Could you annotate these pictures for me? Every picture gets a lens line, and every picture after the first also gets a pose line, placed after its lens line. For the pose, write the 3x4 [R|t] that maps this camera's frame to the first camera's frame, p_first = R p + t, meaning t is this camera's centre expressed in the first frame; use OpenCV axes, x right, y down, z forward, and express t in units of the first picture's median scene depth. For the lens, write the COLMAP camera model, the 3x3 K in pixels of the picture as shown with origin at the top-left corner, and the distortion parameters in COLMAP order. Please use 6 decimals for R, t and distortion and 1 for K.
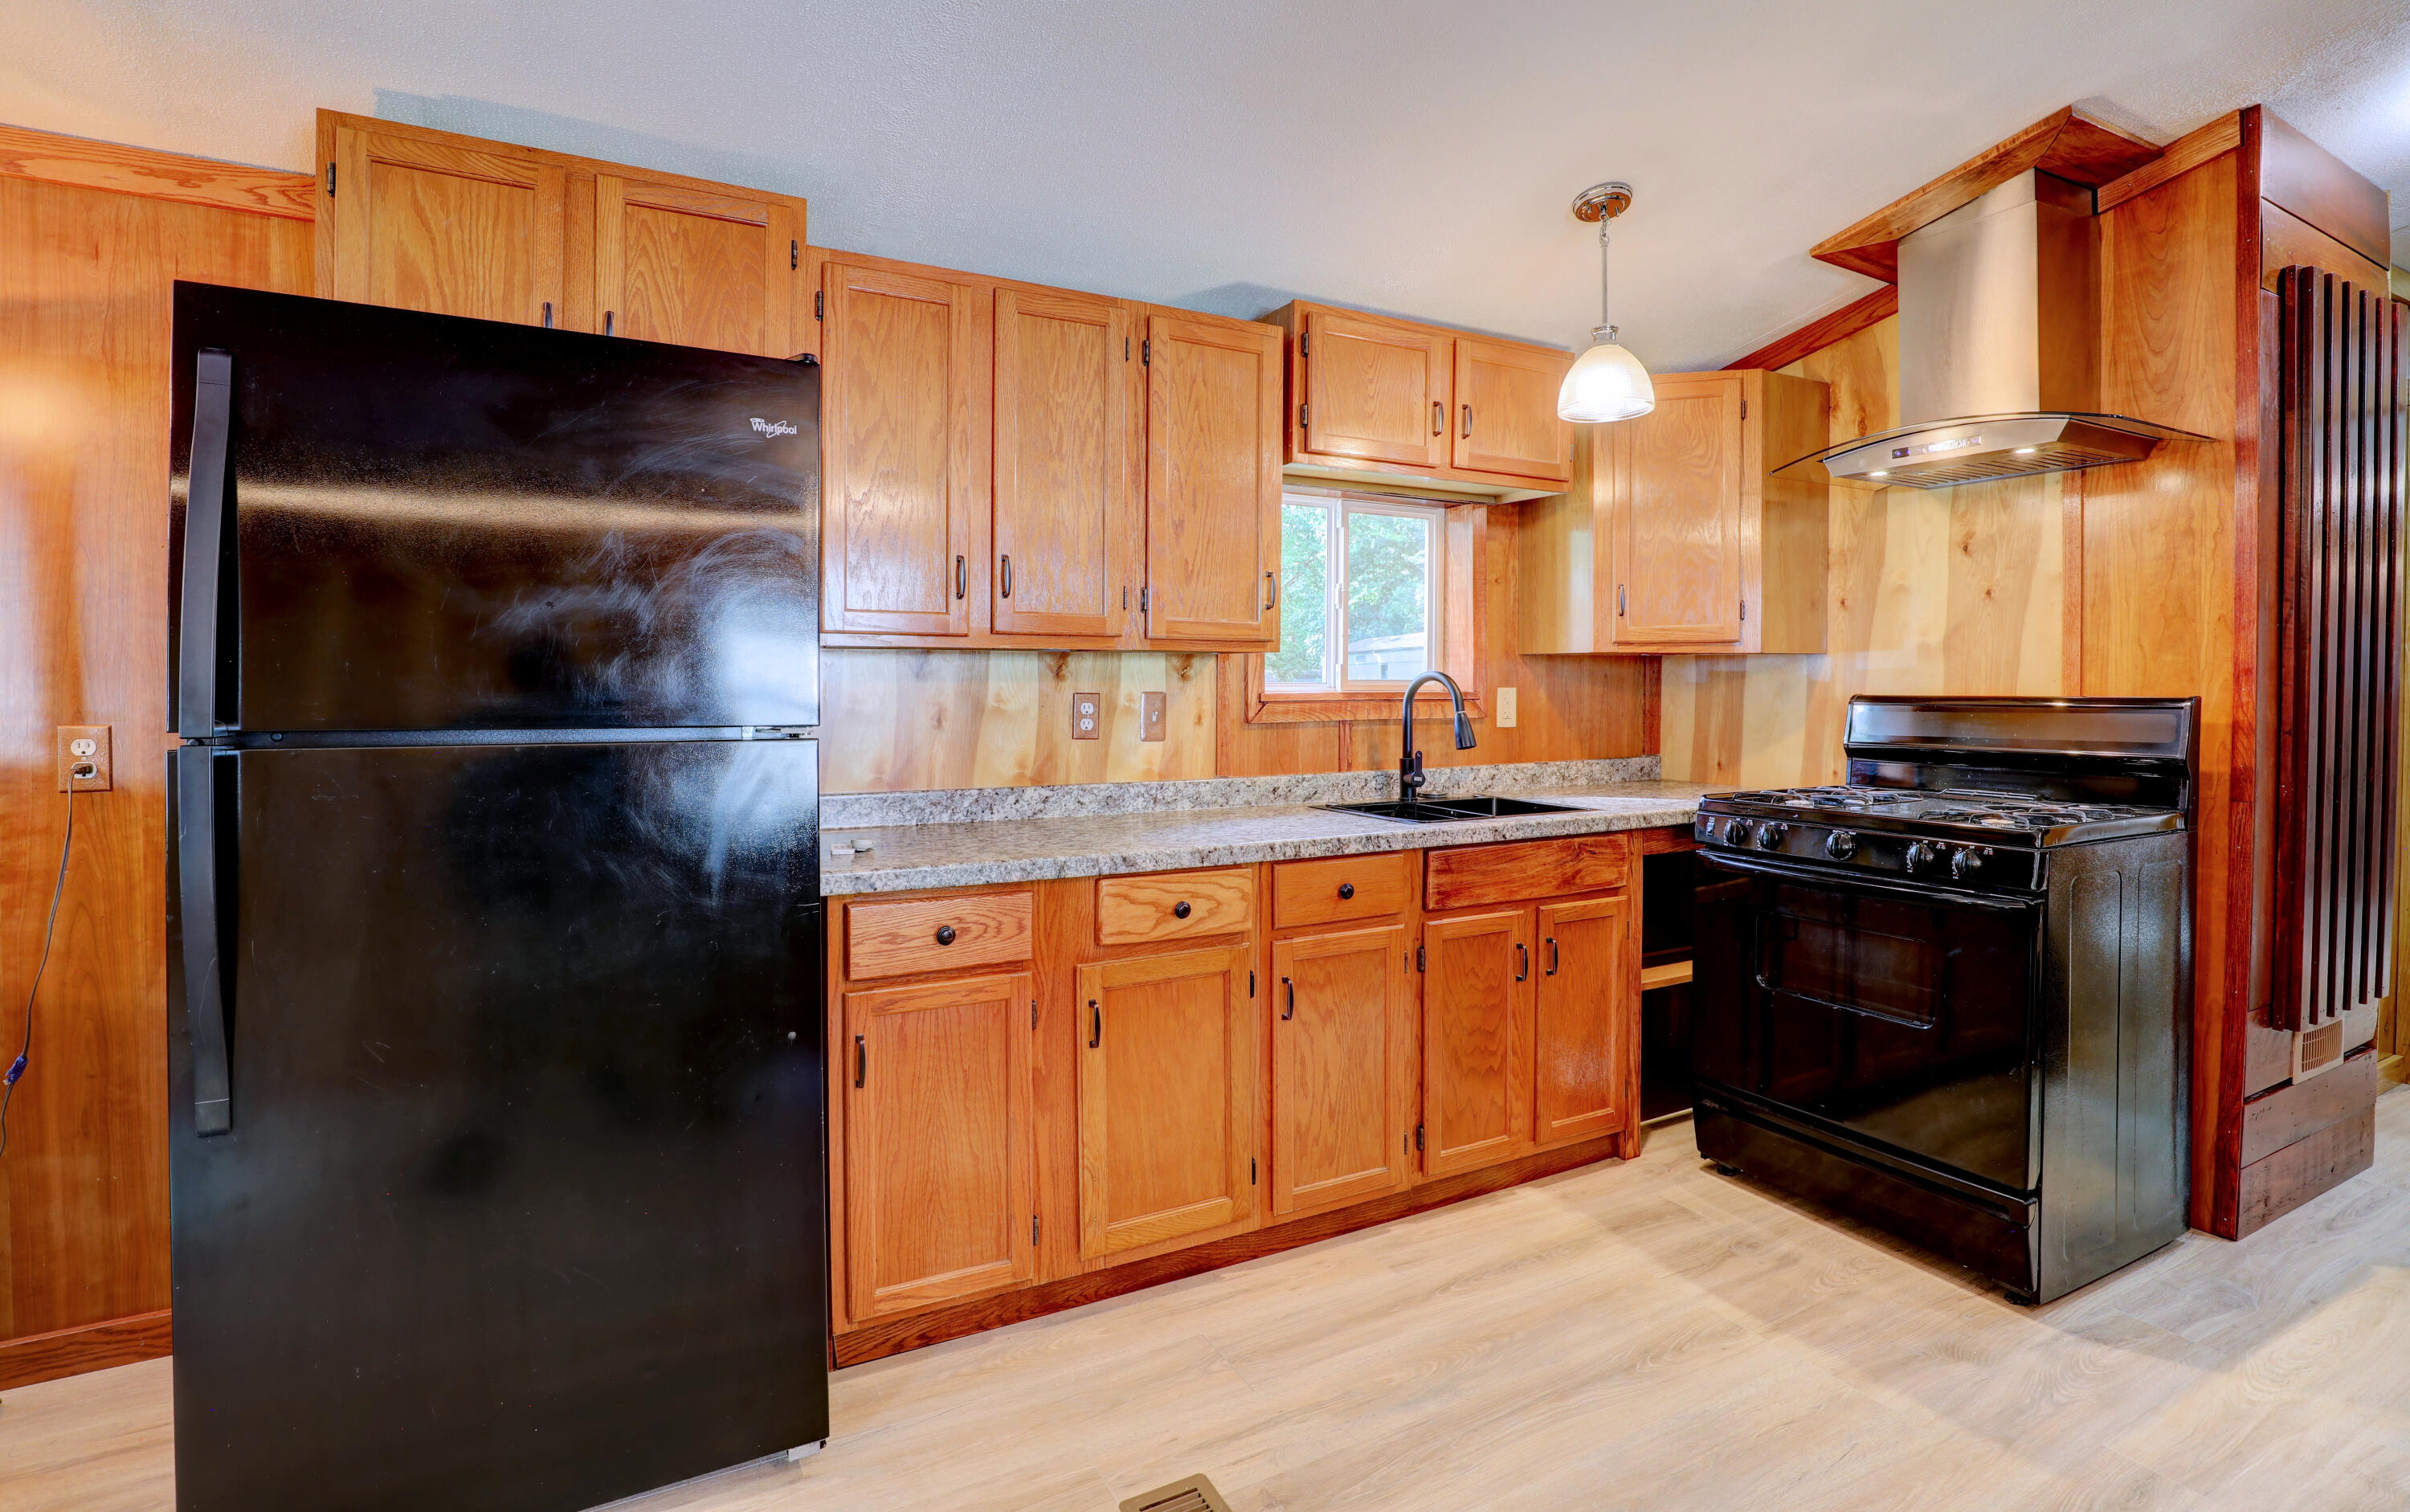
lens RADIAL K [[1134.5, 0, 1205.8], [0, 1134.5, 703.2], [0, 0, 1]] dist [-0.026340, 0.000028]
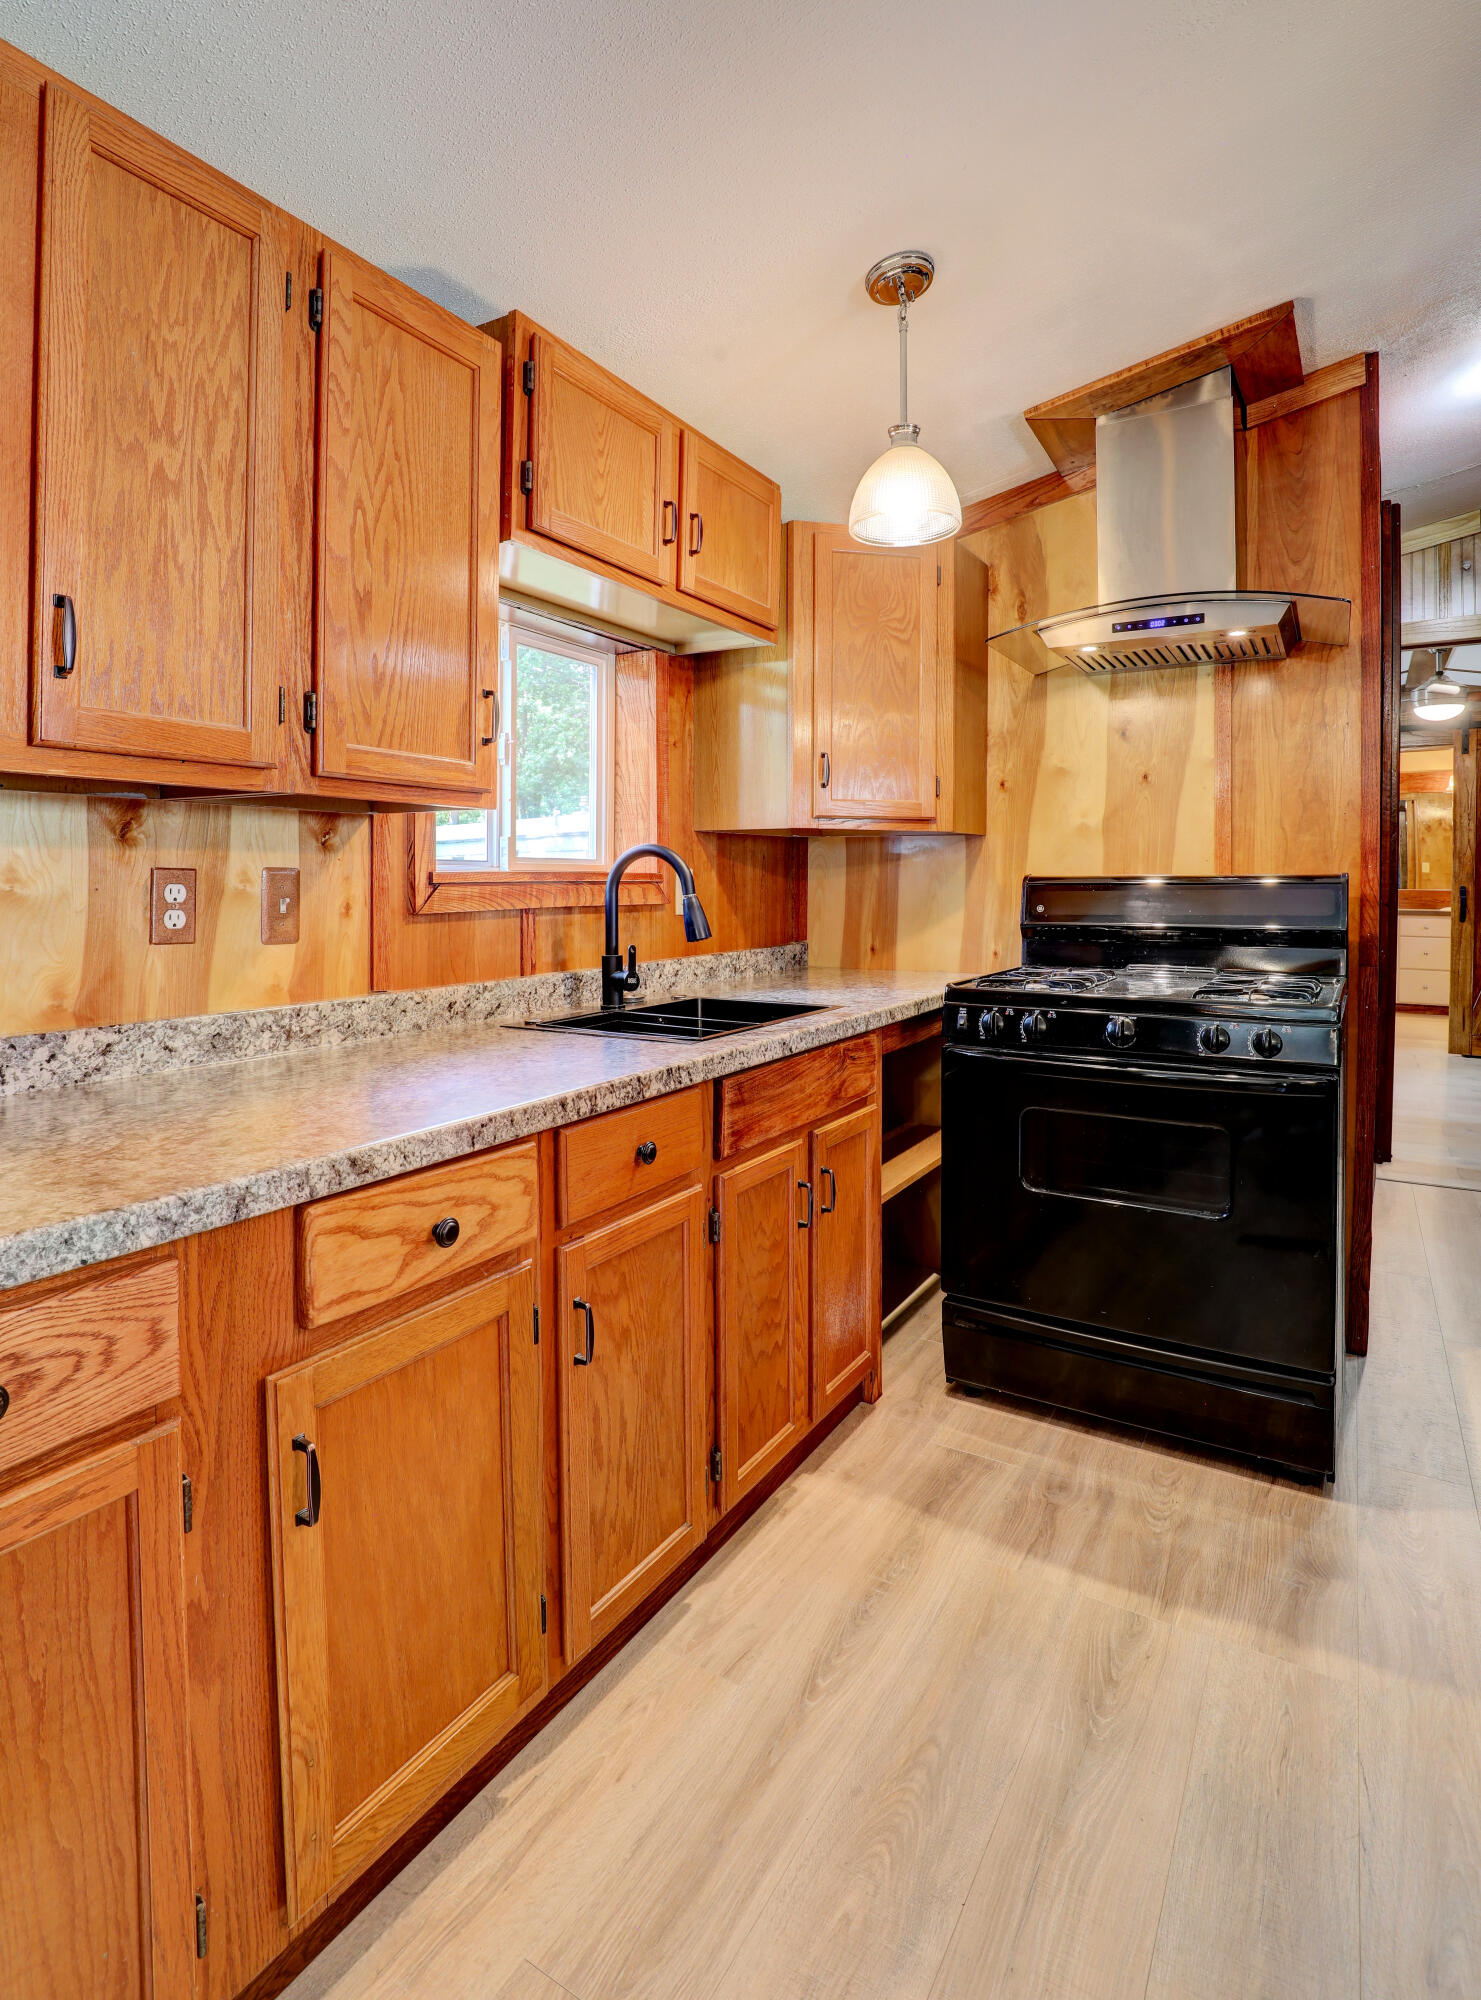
lens RADIAL K [[1034.2, 0, 735.8], [0, 1034.2, 893.8], [0, 0, 1]] dist [-0.030611, 0.001730]
pose [[0.860620, -0.007770, 0.509189, -0.138177], [0.010318, 0.999944, -0.002180, 0.010057], [-0.509144, 0.007130, 0.860652, 0.405791]]
